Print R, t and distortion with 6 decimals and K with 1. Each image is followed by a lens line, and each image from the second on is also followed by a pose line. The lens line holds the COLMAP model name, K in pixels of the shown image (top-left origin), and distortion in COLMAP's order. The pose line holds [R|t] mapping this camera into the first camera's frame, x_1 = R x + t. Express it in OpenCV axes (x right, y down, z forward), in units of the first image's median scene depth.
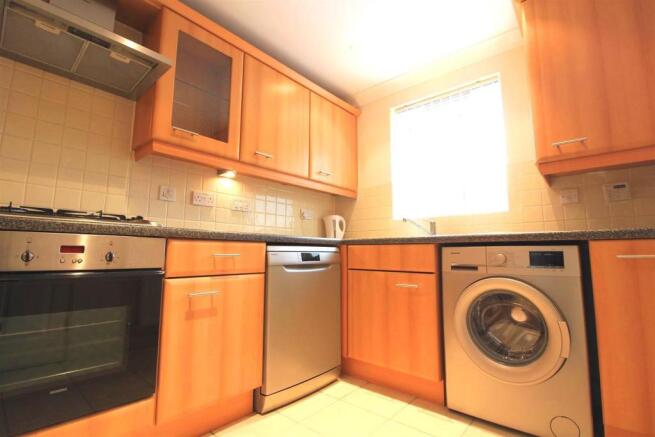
lens RADIAL K [[303.8, 0, 327.5], [0, 303.8, 218.5], [0, 0, 1]] dist [0.000959, -0.000068]
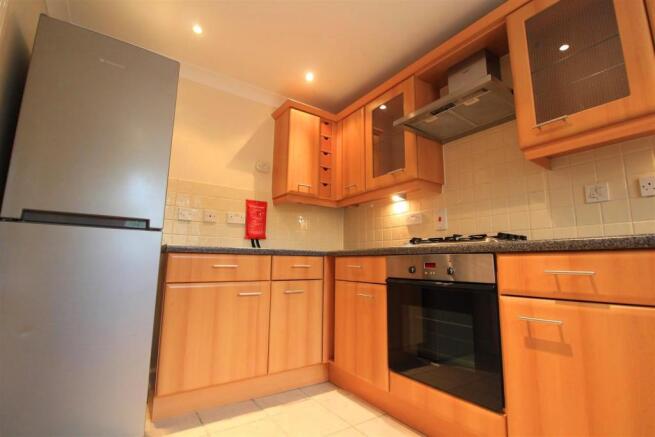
lens RADIAL K [[303.5, 0, 327.5], [0, 303.5, 218.5], [0, 0, 1]] dist [-0.001659, -0.000405]
pose [[-0.238313, -0.150659, -0.959431, 0.512202], [0.104483, 0.978183, -0.179556, 0.067832], [0.965552, -0.143035, -0.217372, 0.644080]]
